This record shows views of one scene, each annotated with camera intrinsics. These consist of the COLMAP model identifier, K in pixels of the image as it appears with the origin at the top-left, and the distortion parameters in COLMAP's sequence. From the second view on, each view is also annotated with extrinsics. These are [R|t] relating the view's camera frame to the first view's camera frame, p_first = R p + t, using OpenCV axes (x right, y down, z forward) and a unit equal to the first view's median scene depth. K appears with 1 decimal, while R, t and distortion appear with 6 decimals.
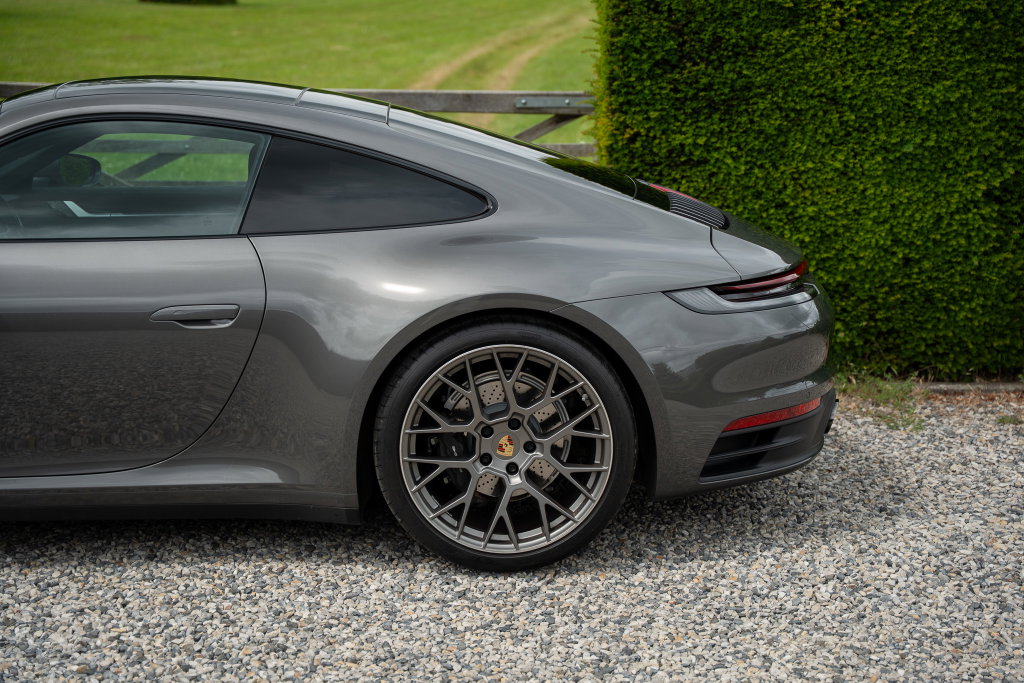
lens RADIAL K [[1611.4, 0, 513.1], [0, 1611.4, 345.9], [0, 0, 1]] dist [0.161866, 0.132296]
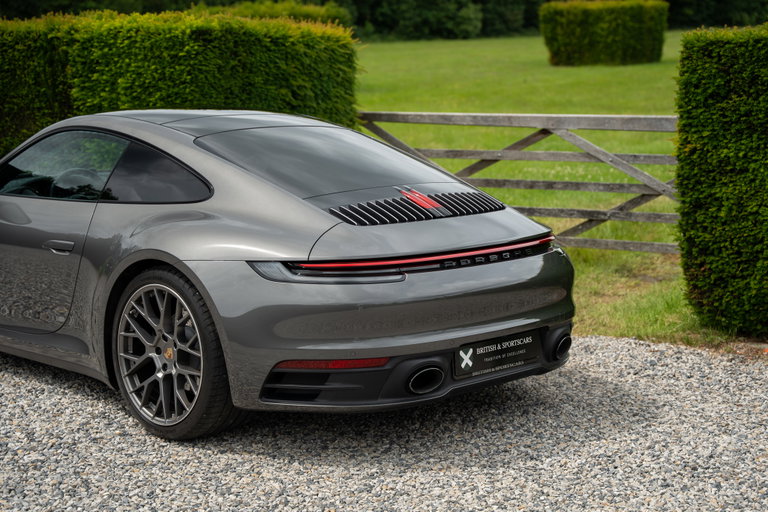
lens RADIAL K [[1364.1, 0, 406.8], [0, 1364.1, 269.8], [0, 0, 1]] dist [0.205054, 0.271533]
pose [[0.861199, 0.066614, -0.503883, 0.454322], [-0.090096, 0.995682, -0.022355, 0.015162], [0.500219, 0.064650, 0.863482, -0.091228]]
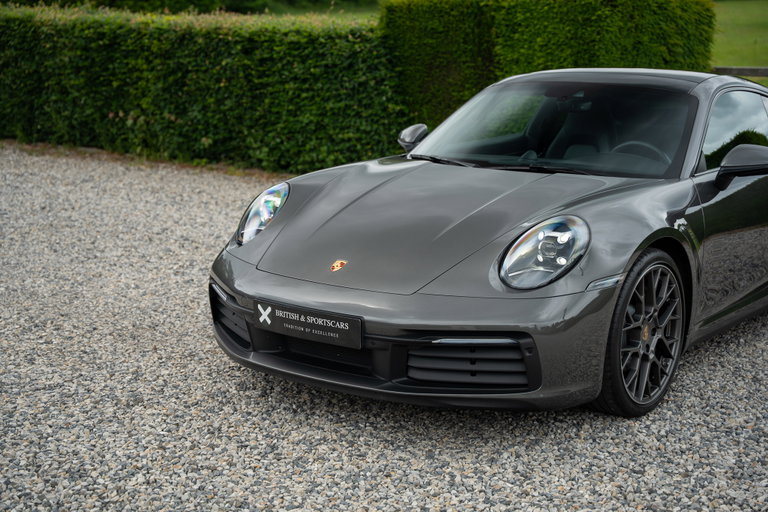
lens RADIAL K [[1242.9, 0, 382.2], [0, 1242.9, 254.6], [0, 0, 1]] dist [0.187852, 0.270013]
pose [[0.764566, 0.121605, -0.632970, 0.363969], [-0.134565, 0.990516, 0.027754, 0.068849], [0.630342, 0.063956, 0.773678, -0.361369]]
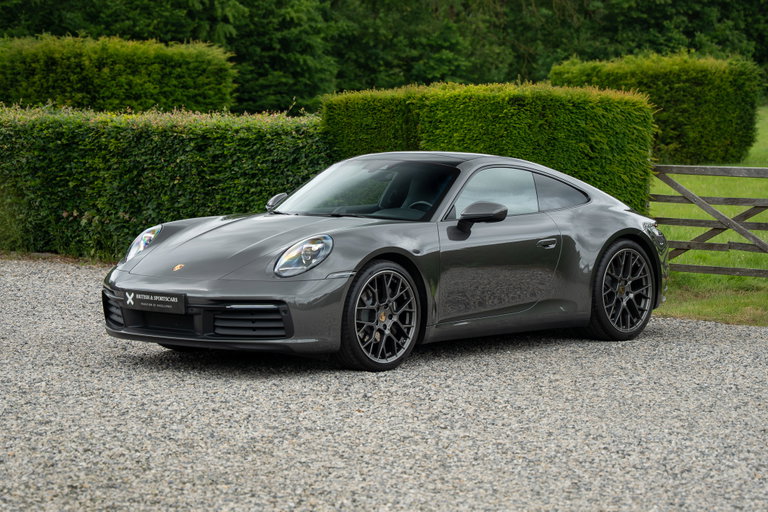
lens RADIAL K [[2118.8, 0, 397.4], [0, 2118.8, 232.9], [0, 0, 1]] dist [0.324099, 0.464153]
pose [[0.712563, 0.037873, -0.700585, 1.426712], [-0.145771, 0.984744, -0.095029, 0.230121], [0.686298, 0.169839, 0.707213, -1.080975]]
